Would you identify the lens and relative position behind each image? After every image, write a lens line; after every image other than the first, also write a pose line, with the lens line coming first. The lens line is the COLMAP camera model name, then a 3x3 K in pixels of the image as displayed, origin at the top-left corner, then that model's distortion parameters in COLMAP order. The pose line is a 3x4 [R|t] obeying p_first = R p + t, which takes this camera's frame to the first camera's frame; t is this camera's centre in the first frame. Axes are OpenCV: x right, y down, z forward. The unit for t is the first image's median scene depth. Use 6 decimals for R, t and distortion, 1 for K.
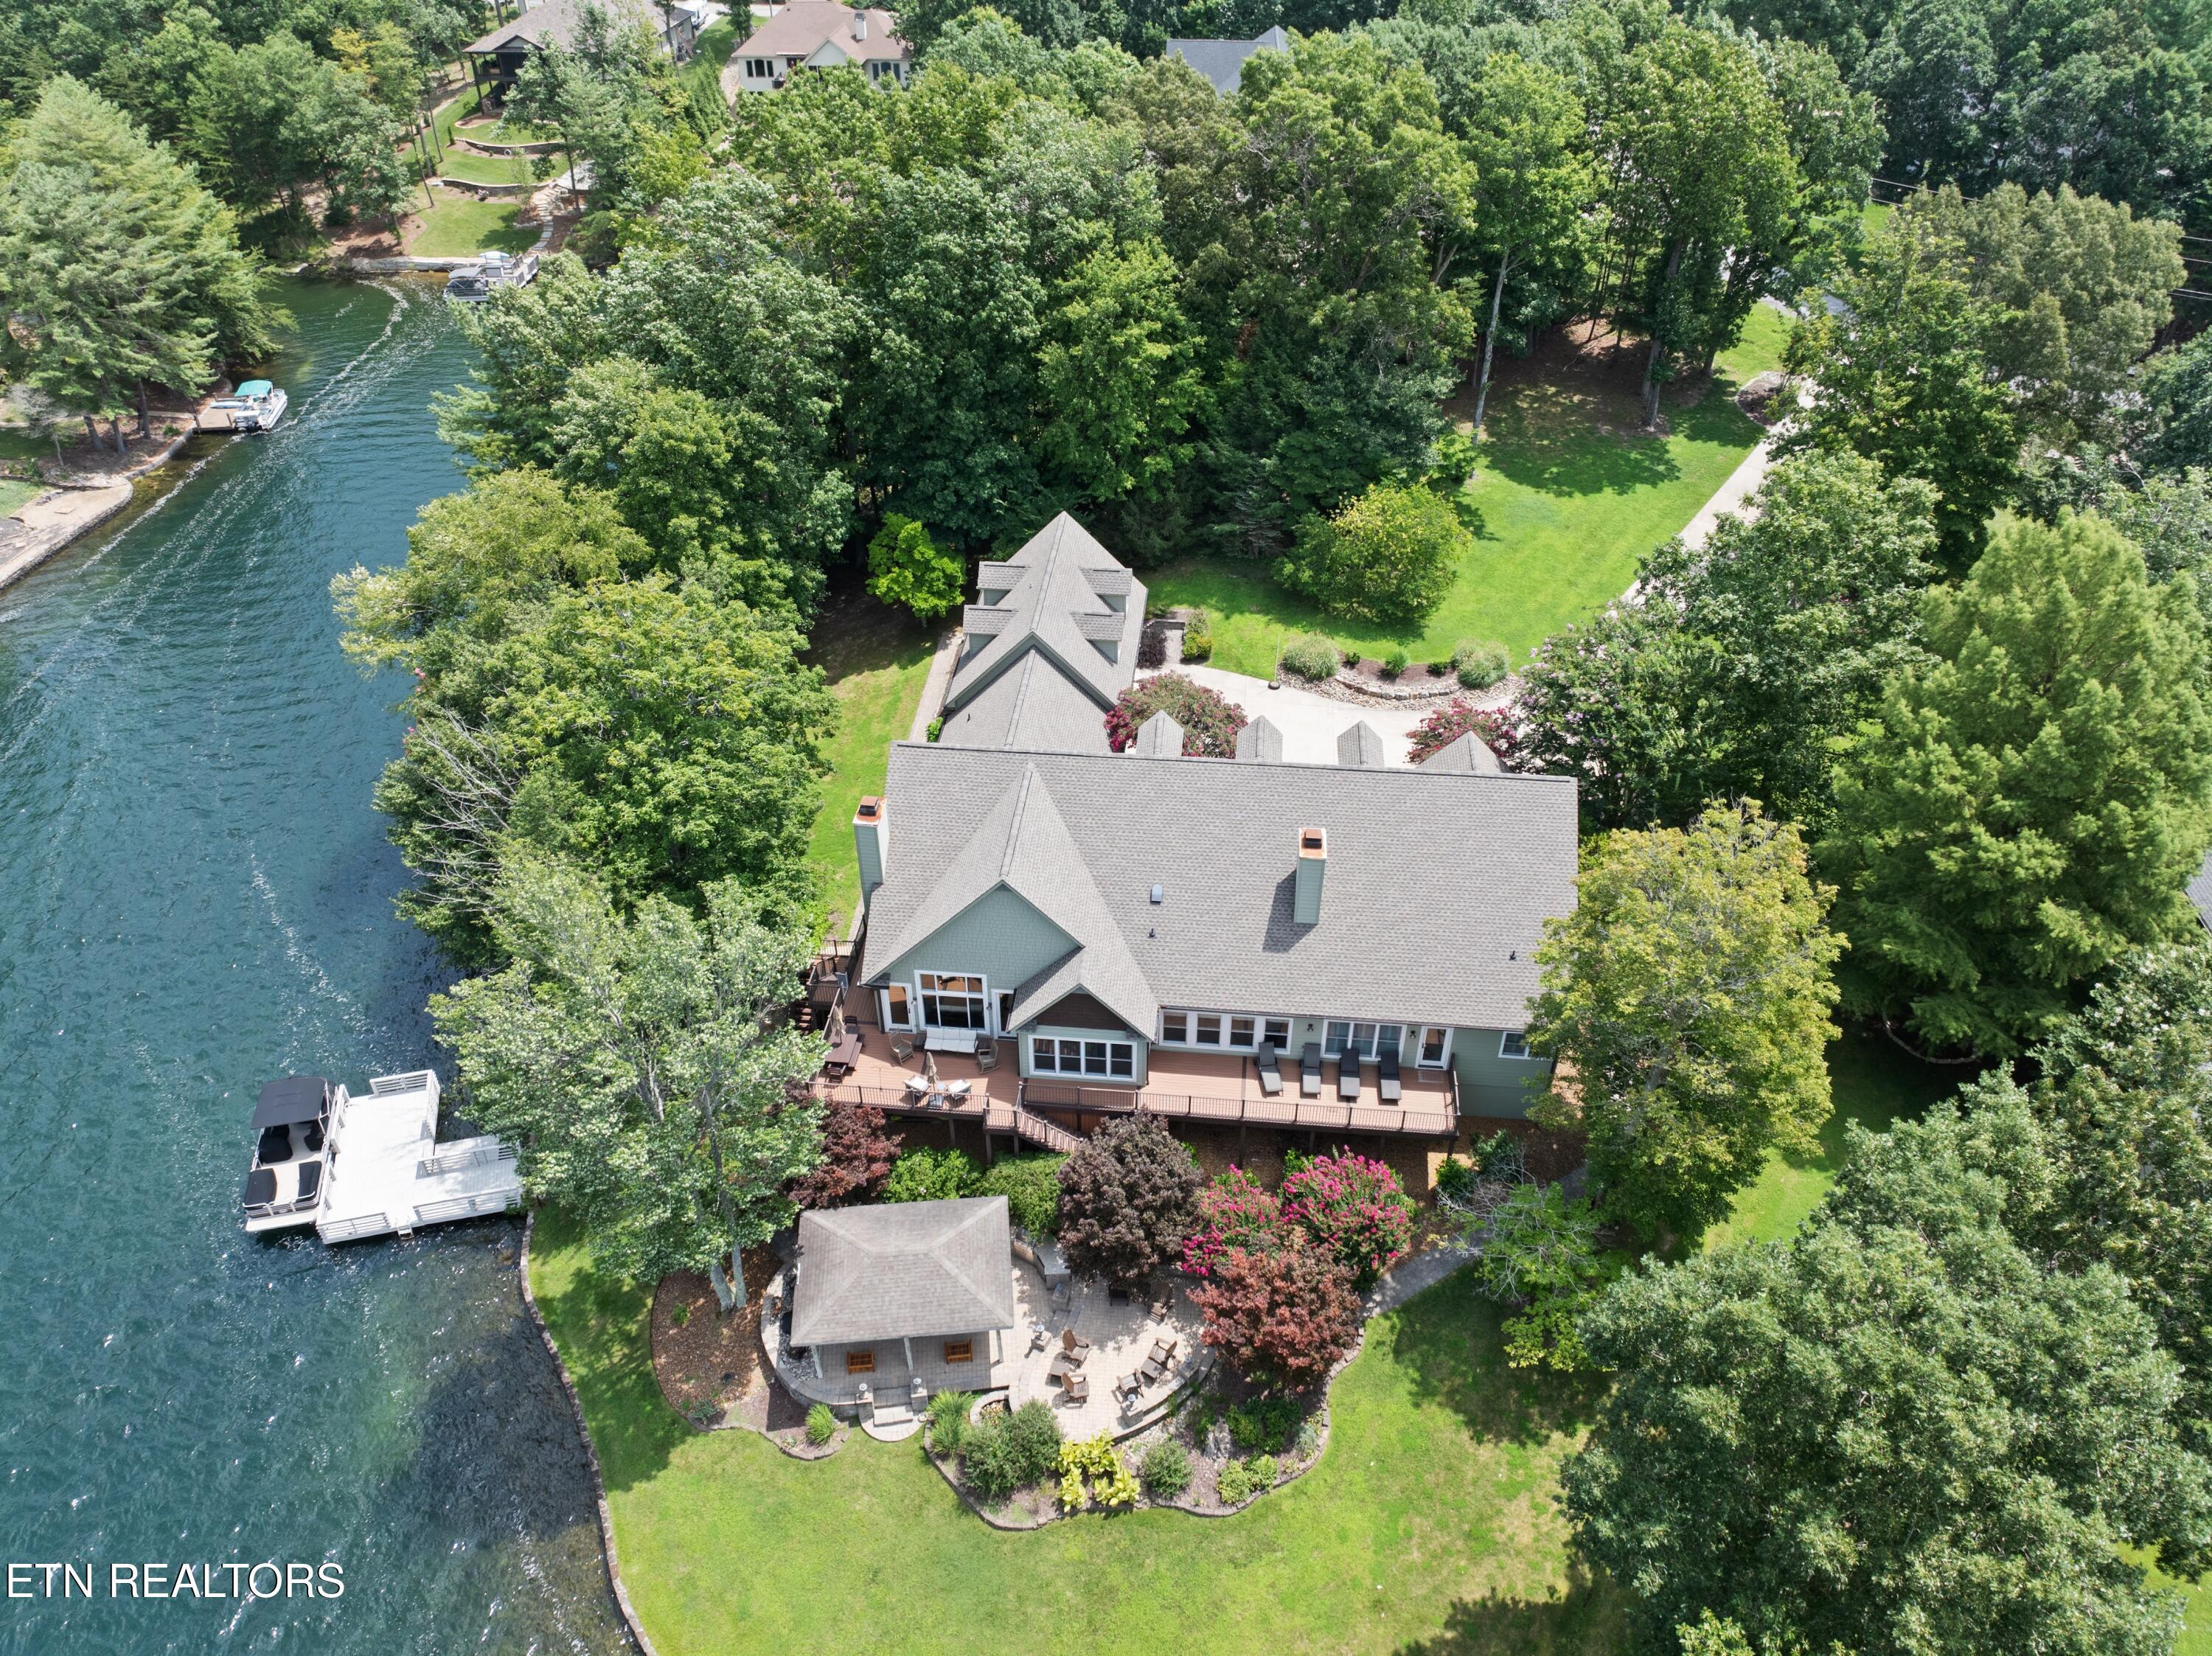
lens RADIAL K [[1509.6, 0, 1106.0], [0, 1509.6, 828.0], [0, 0, 1]] dist [-0.023434, -0.004123]
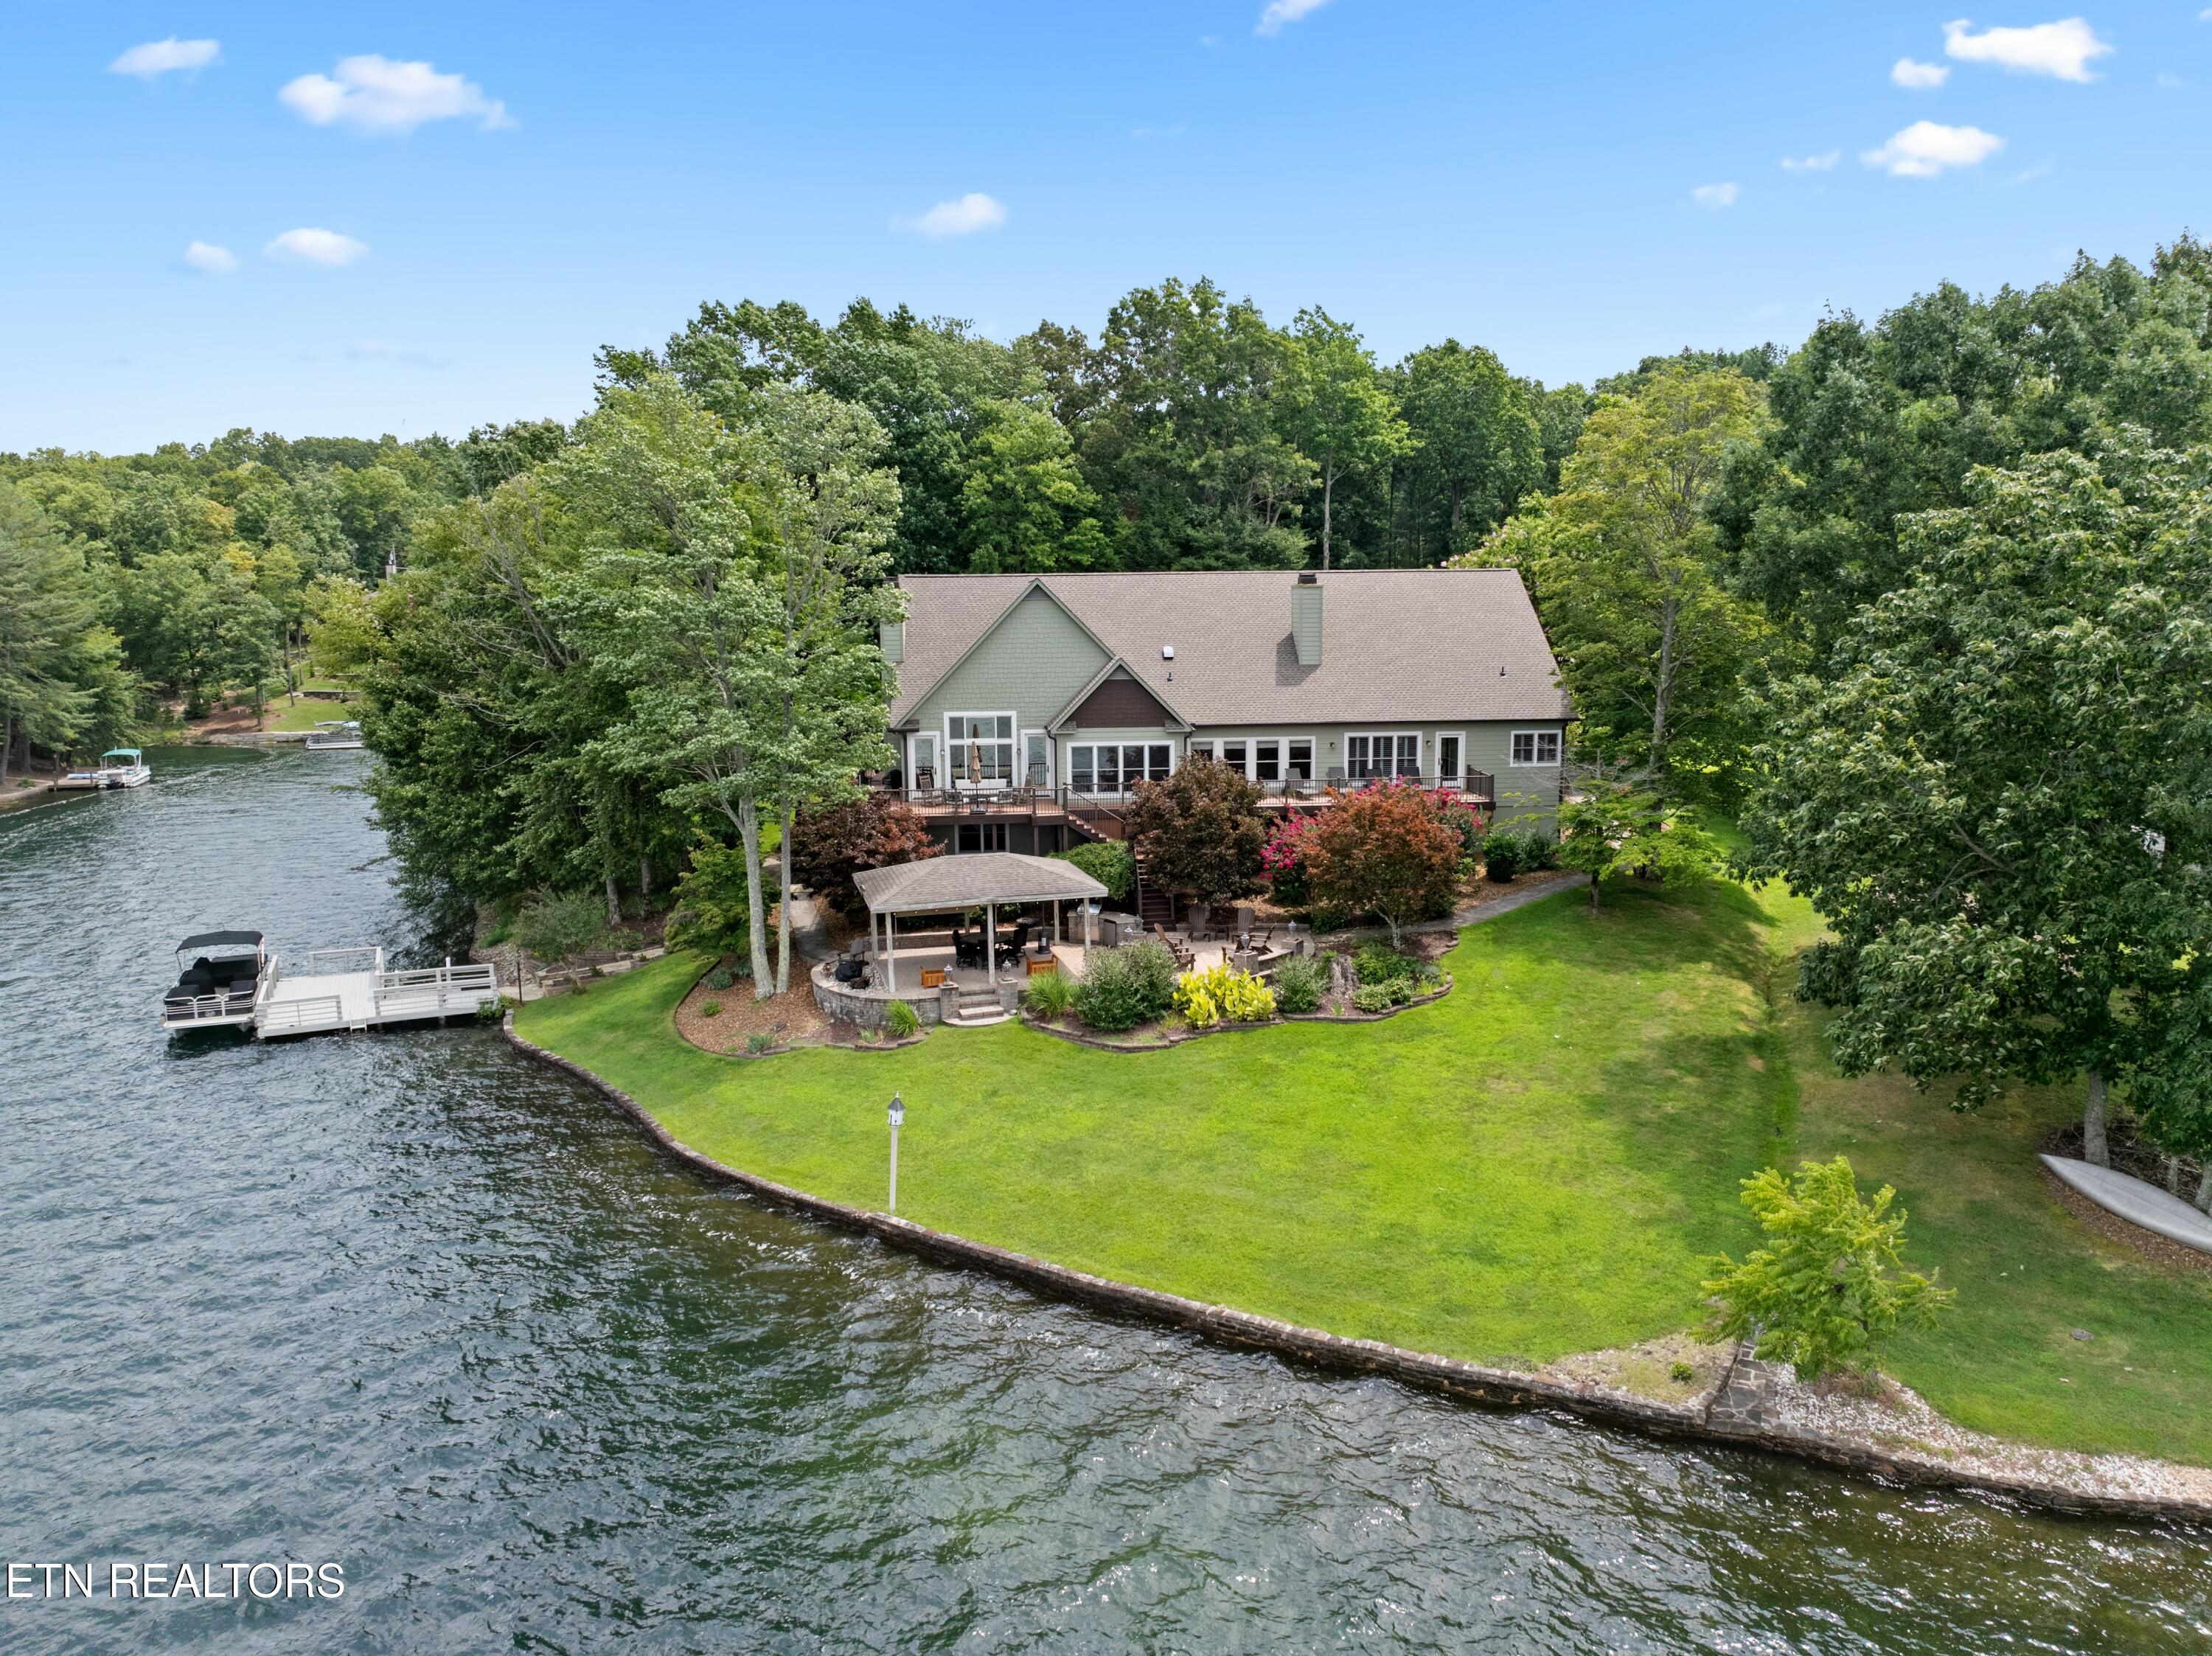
lens RADIAL K [[1509.6, 0, 1106.0], [0, 1509.6, 828.0], [0, 0, 1]] dist [-0.023434, -0.004123]
pose [[0.985705, -0.035431, 0.164712, -0.190832], [0.109289, 0.878511, -0.465054, 0.648543], [-0.128224, 0.476407, 0.869825, 0.147466]]
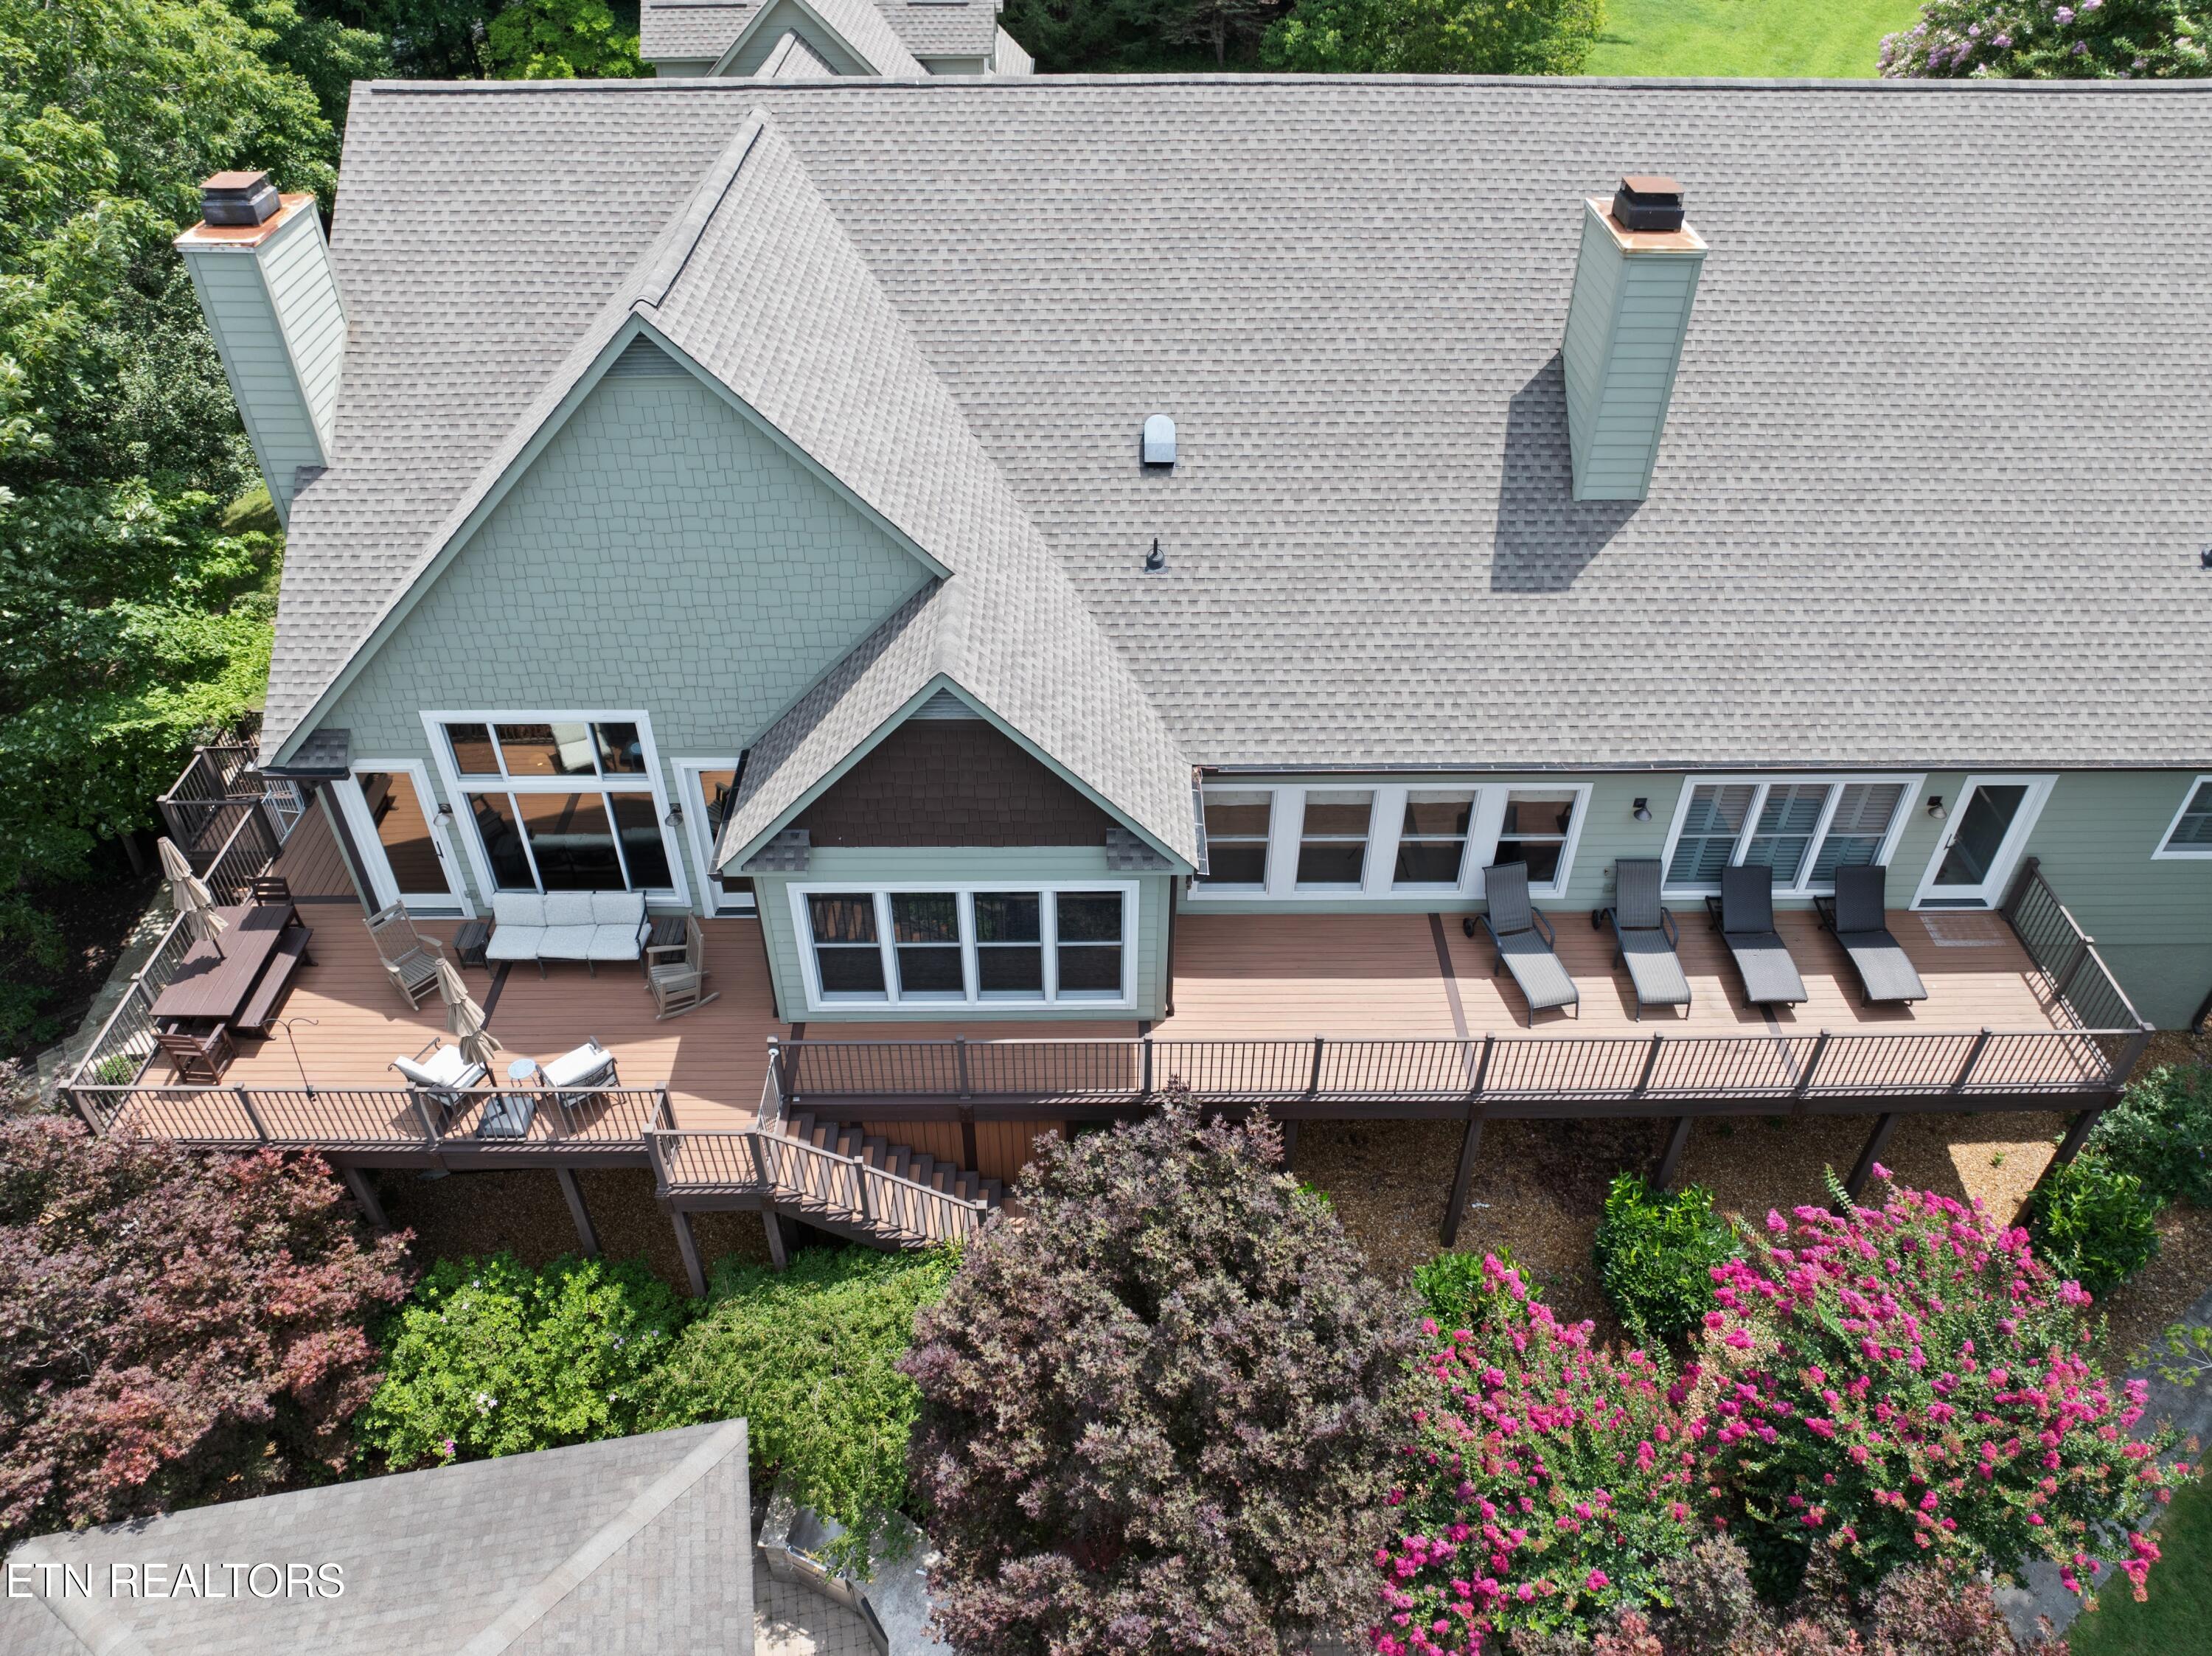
lens RADIAL K [[1509.6, 0, 1106.0], [0, 1509.6, 828.0], [0, 0, 1]] dist [-0.023434, -0.004123]
pose [[0.994462, -0.065524, 0.082176, -0.010911], [0.062705, 0.997367, 0.036435, 0.117247], [-0.084347, -0.031081, 0.995952, 0.678504]]
